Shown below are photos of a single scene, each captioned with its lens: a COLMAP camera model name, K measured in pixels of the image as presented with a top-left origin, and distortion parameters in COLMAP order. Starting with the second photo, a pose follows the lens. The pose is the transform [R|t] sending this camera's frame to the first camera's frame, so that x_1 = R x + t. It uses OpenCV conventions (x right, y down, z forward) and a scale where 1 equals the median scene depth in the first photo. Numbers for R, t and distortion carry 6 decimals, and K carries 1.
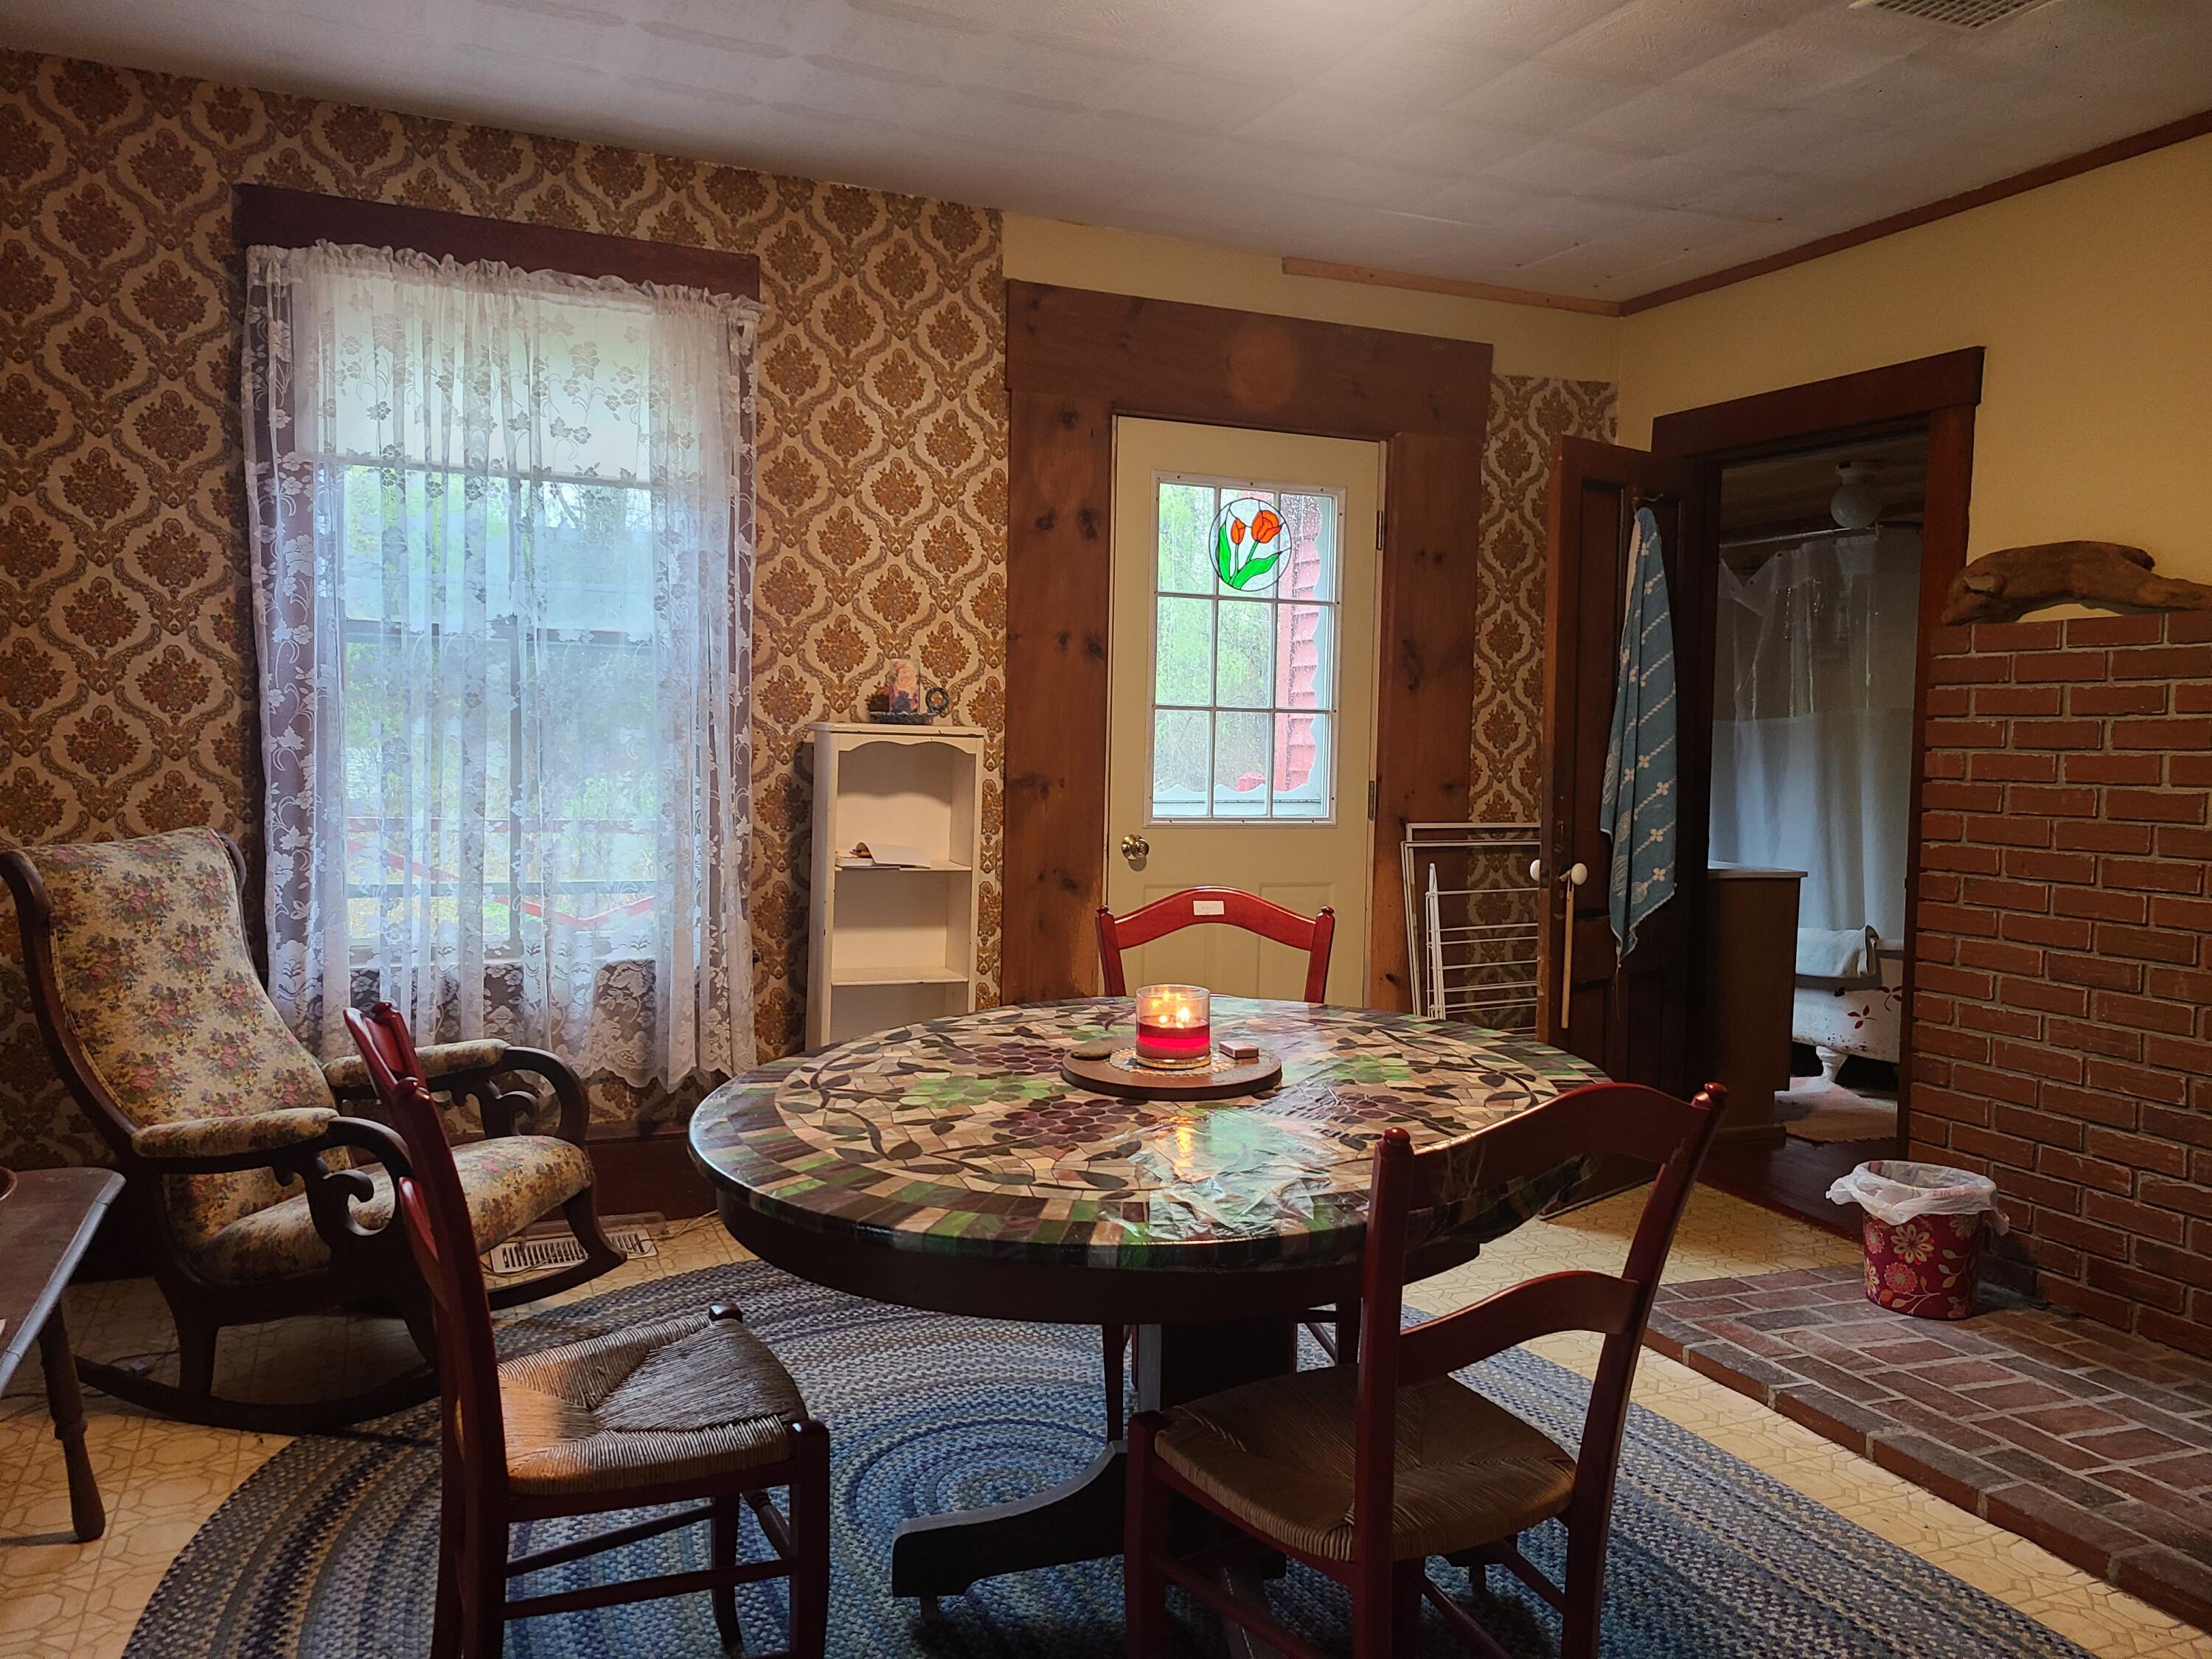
lens RADIAL K [[1647.5, 0, 1085.1], [0, 1647.5, 831.8], [0, 0, 1]] dist [0.046960, -0.027762]
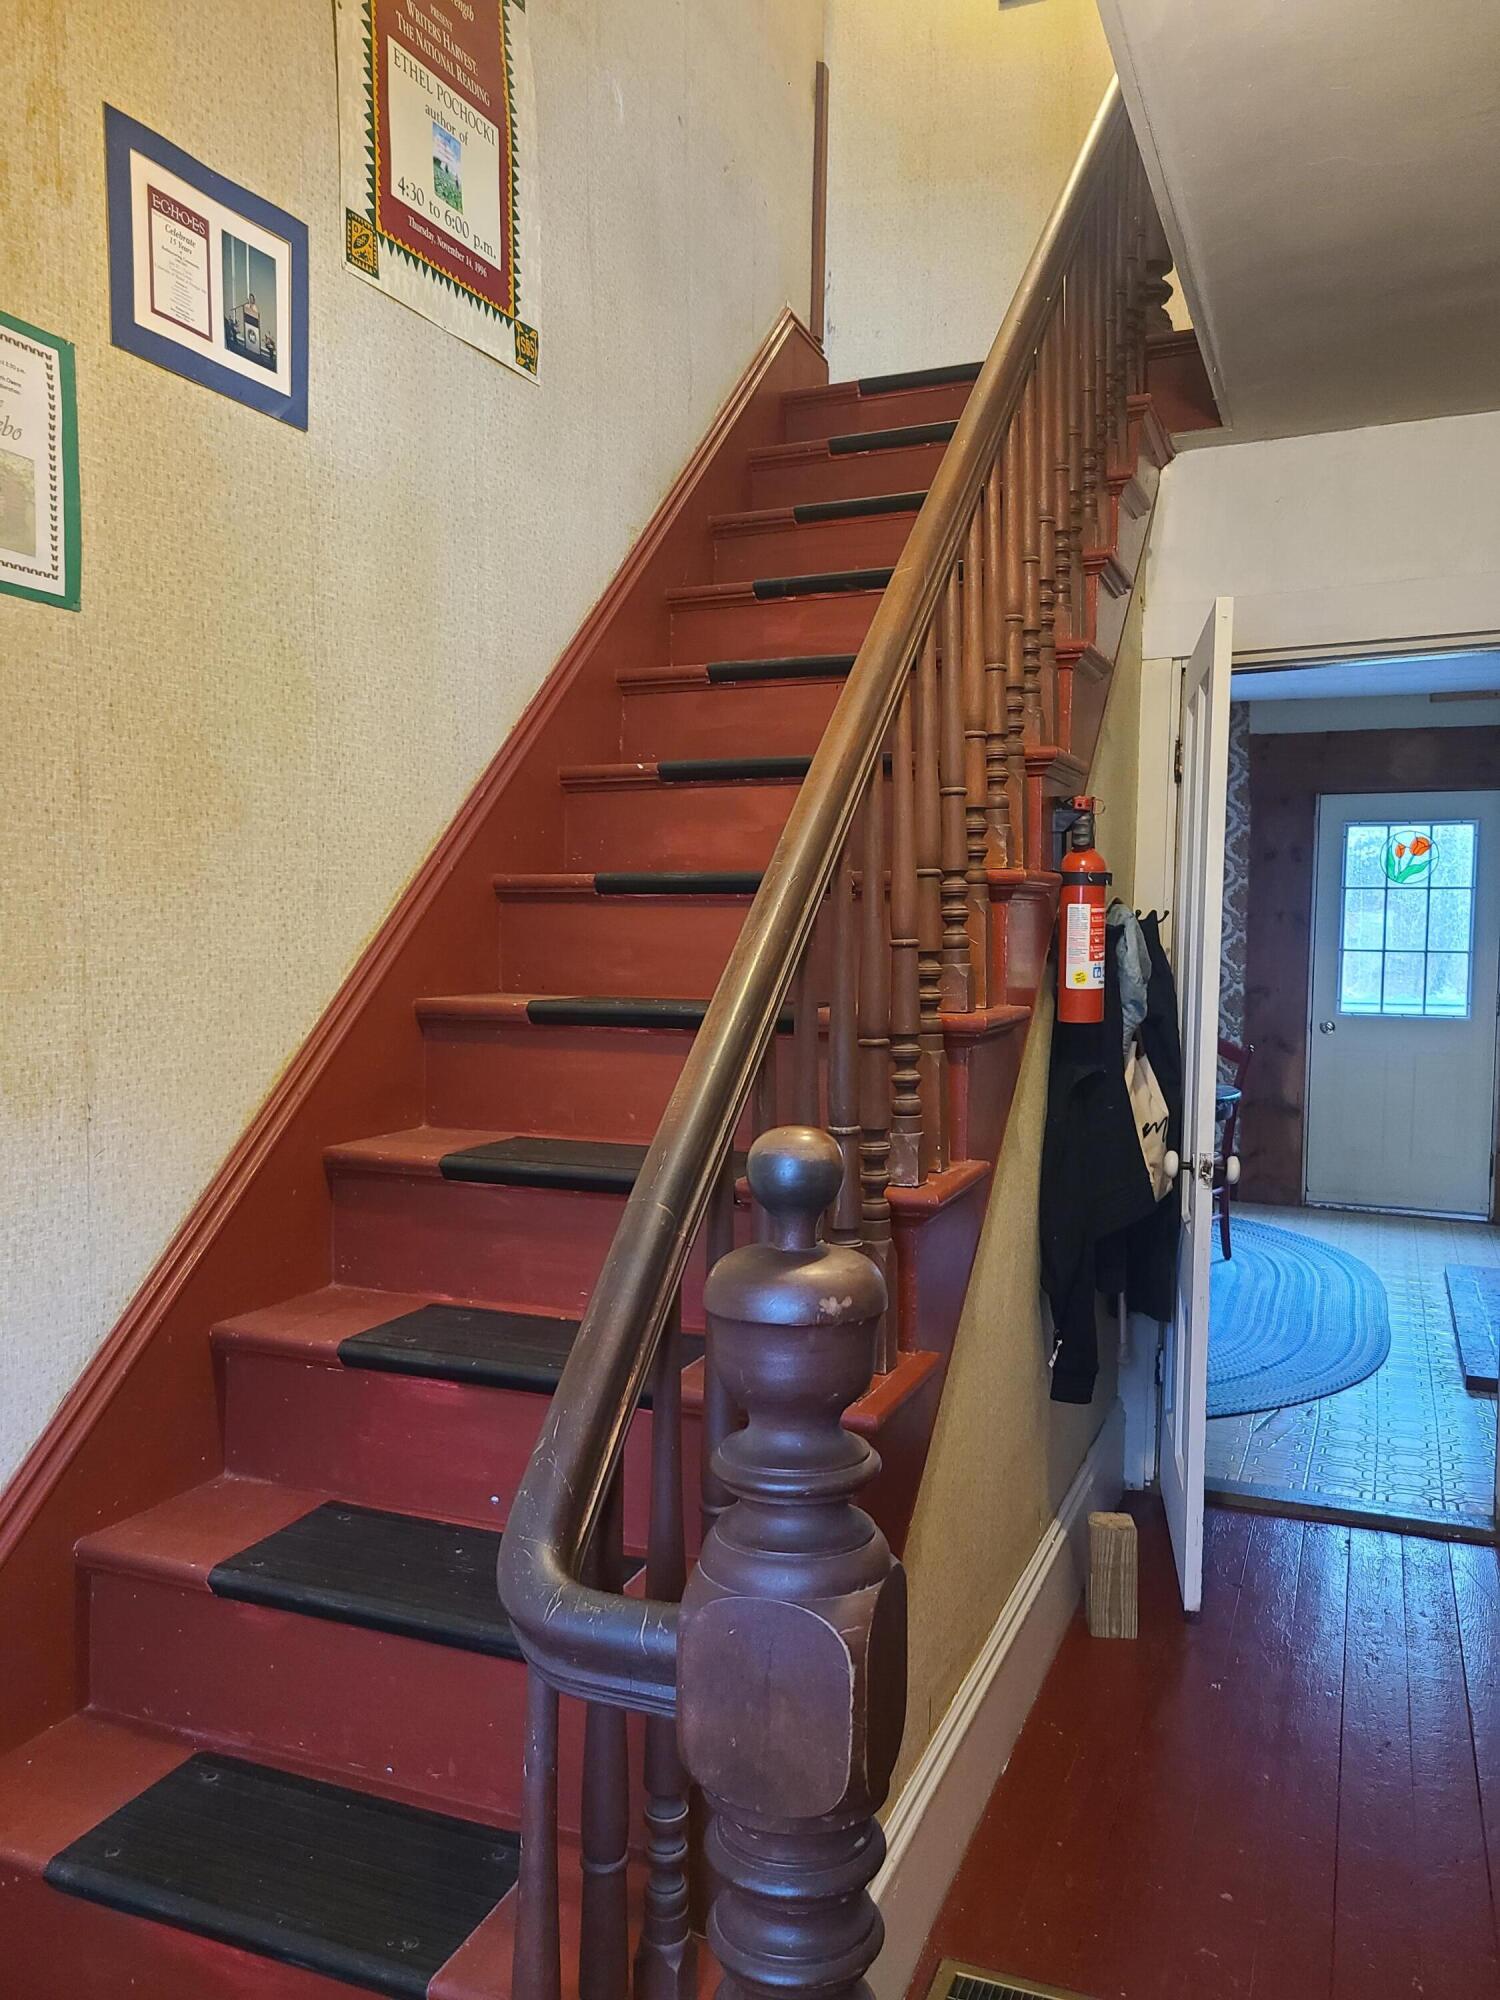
lens RADIAL K [[1489.6, 0, 749.6], [0, 1489.6, 1003.7], [0, 0, 1]] dist [0.046960, -0.027762]
pose [[0.693574, 0.024434, -0.719971, 0.773766], [-0.035907, 0.999355, -0.000675, 0.007205], [0.719490, 0.026320, 0.694004, -0.608928]]
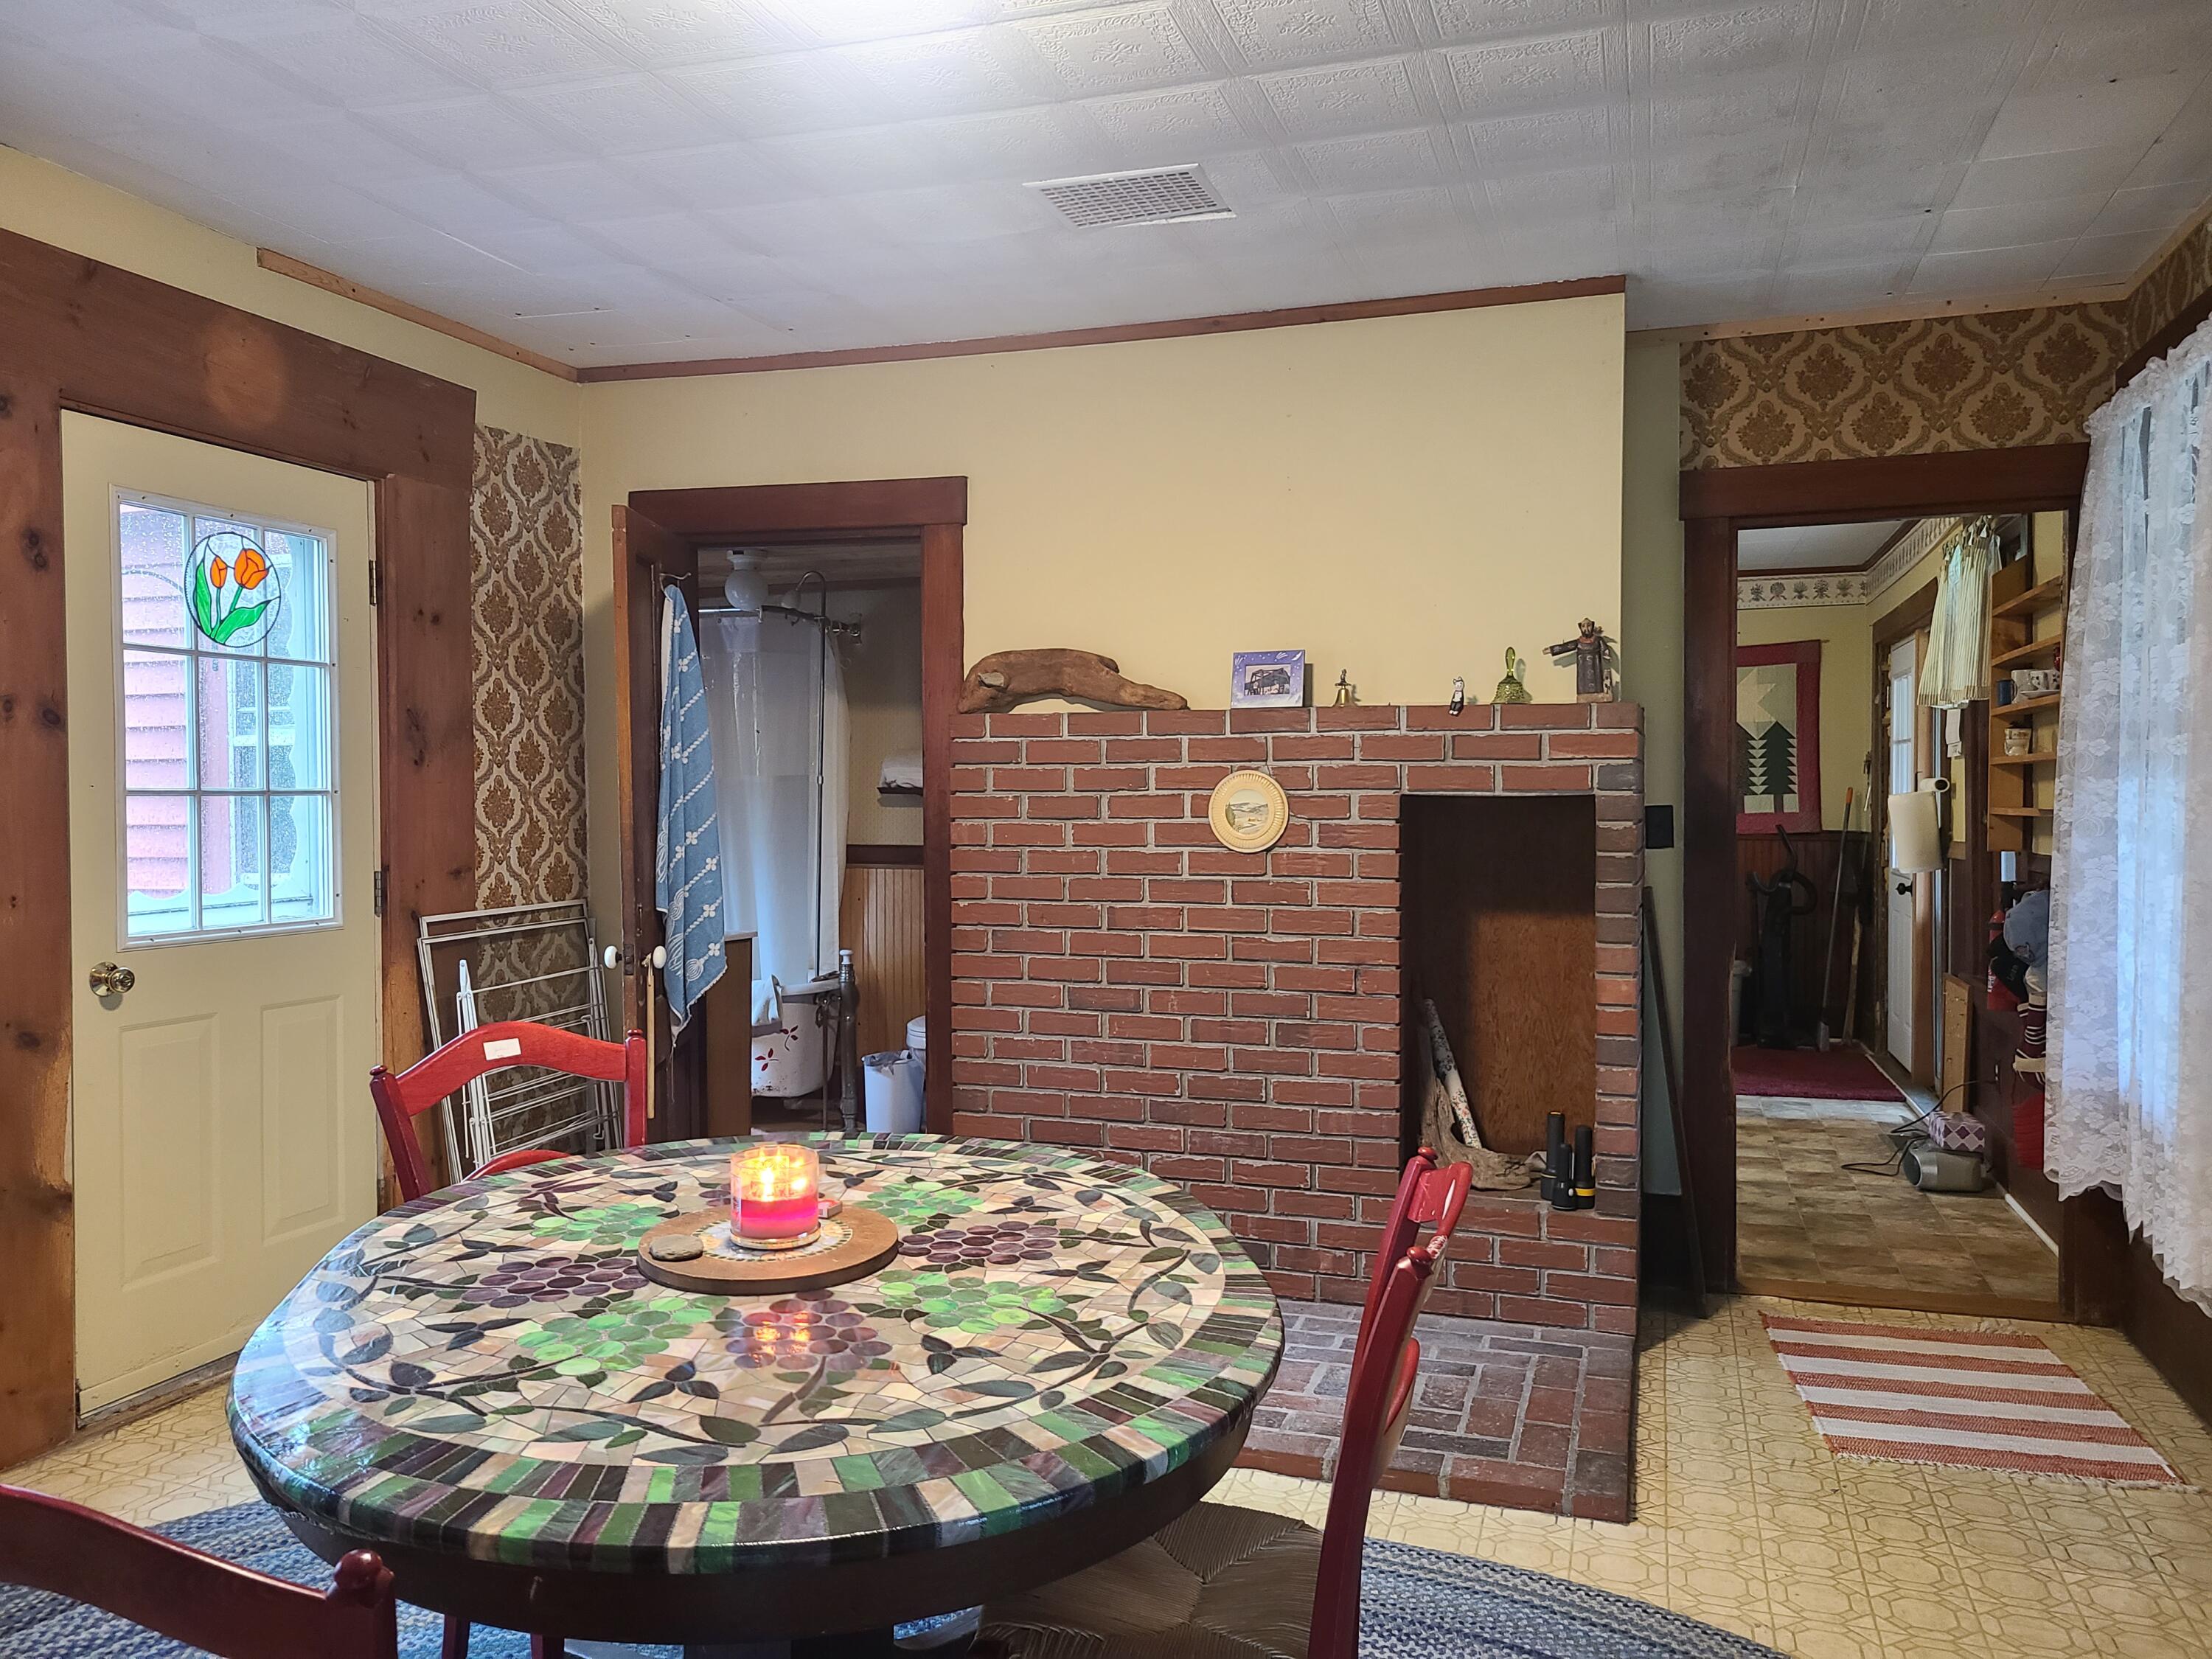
lens RADIAL K [[1647.5, 0, 1104.8], [0, 1647.5, 821.8], [0, 0, 1]] dist [0.046960, -0.027762]
pose [[0.659723, -0.035287, 0.750680, -0.238740], [0.058618, 0.998270, -0.004590, -0.031922], [-0.749219, 0.047032, 0.660650, 0.146961]]
